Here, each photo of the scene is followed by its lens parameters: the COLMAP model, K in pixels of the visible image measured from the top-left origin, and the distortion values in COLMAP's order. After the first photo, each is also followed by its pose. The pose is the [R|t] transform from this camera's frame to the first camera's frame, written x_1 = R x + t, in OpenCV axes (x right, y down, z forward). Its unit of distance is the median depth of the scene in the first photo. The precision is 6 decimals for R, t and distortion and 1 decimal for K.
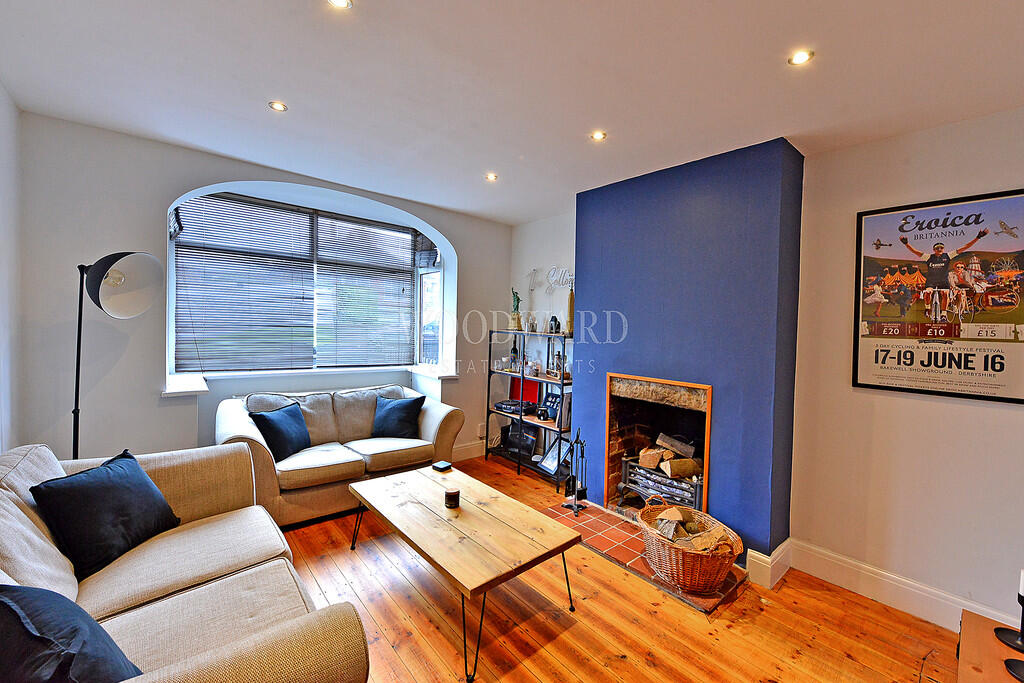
lens RADIAL K [[409.7, 0, 515.2], [0, 409.7, 338.3], [0, 0, 1]] dist [-0.007341, -0.001362]
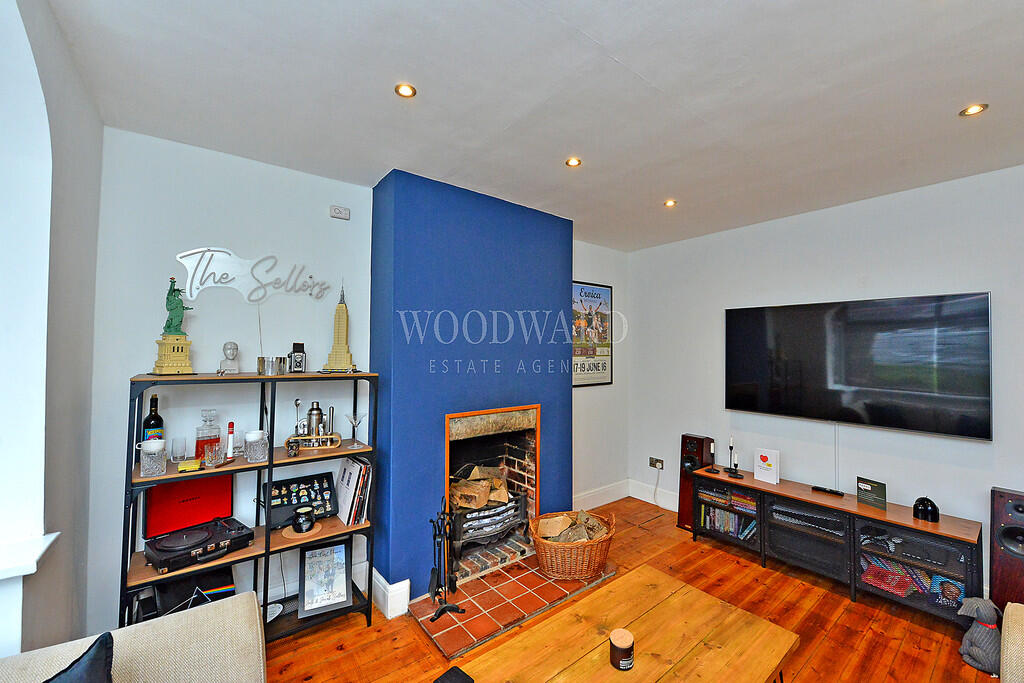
lens RADIAL K [[409.7, 0, 514.5], [0, 409.7, 335.2], [0, 0, 1]] dist [-0.007341, -0.001362]
pose [[0.053003, -0.000905, 0.998594, -0.878350], [0.029770, 0.999557, -0.000674, -0.104412], [-0.998150, 0.029764, 0.053007, 1.252761]]
